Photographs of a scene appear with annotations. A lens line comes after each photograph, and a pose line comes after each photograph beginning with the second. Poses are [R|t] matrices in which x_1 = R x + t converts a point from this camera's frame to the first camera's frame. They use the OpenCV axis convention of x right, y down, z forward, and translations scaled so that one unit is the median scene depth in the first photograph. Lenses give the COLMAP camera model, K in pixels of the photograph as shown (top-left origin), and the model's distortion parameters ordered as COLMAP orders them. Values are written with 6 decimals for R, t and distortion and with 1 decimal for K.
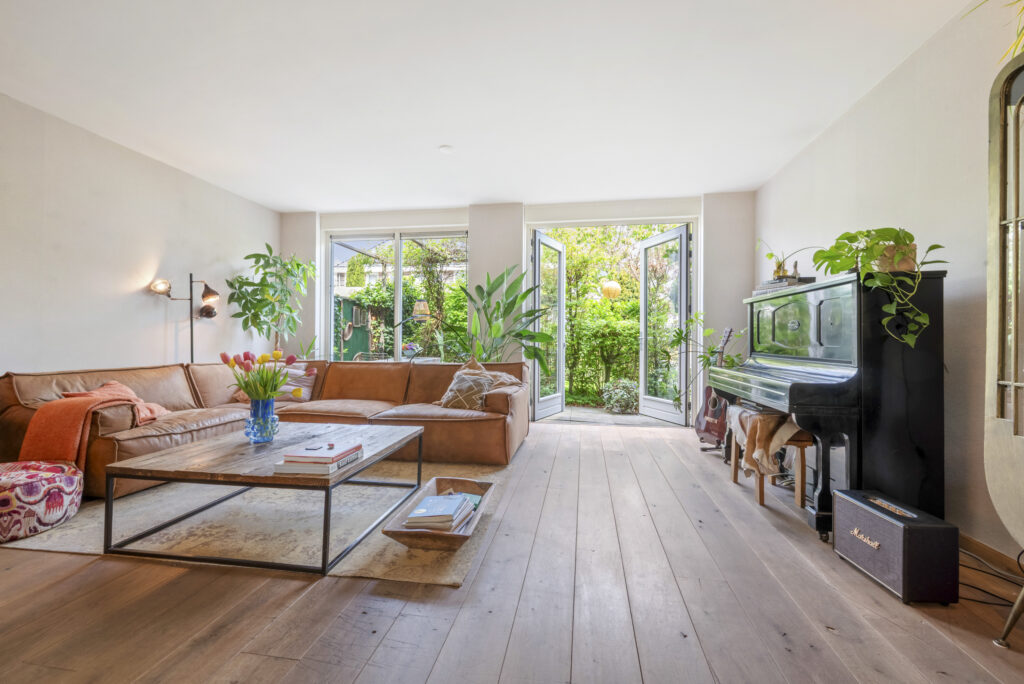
lens RADIAL K [[429.7, 0, 514.0], [0, 429.7, 340.8], [0, 0, 1]] dist [-0.002207, -0.001092]
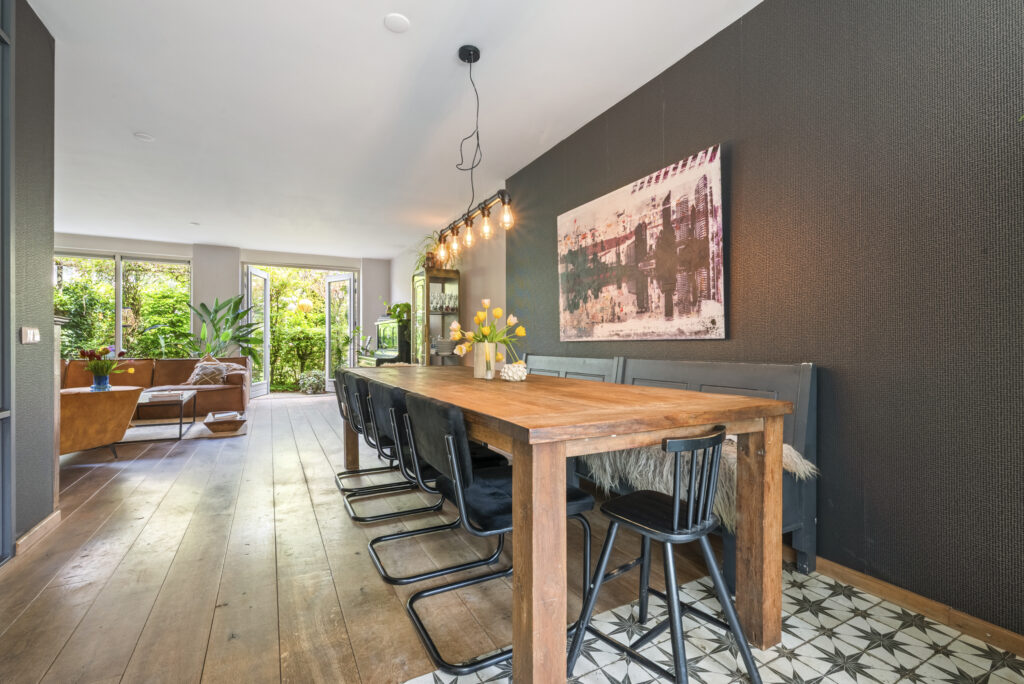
lens RADIAL K [[457.8, 0, 514.1], [0, 457.8, 341.0], [0, 0, 1]] dist [-0.012982, -0.000416]
pose [[0.795406, -0.003174, 0.606069, -0.147398], [0.004532, 0.999989, -0.000710, -0.001672], [-0.606060, 0.003311, 0.795412, -0.655862]]
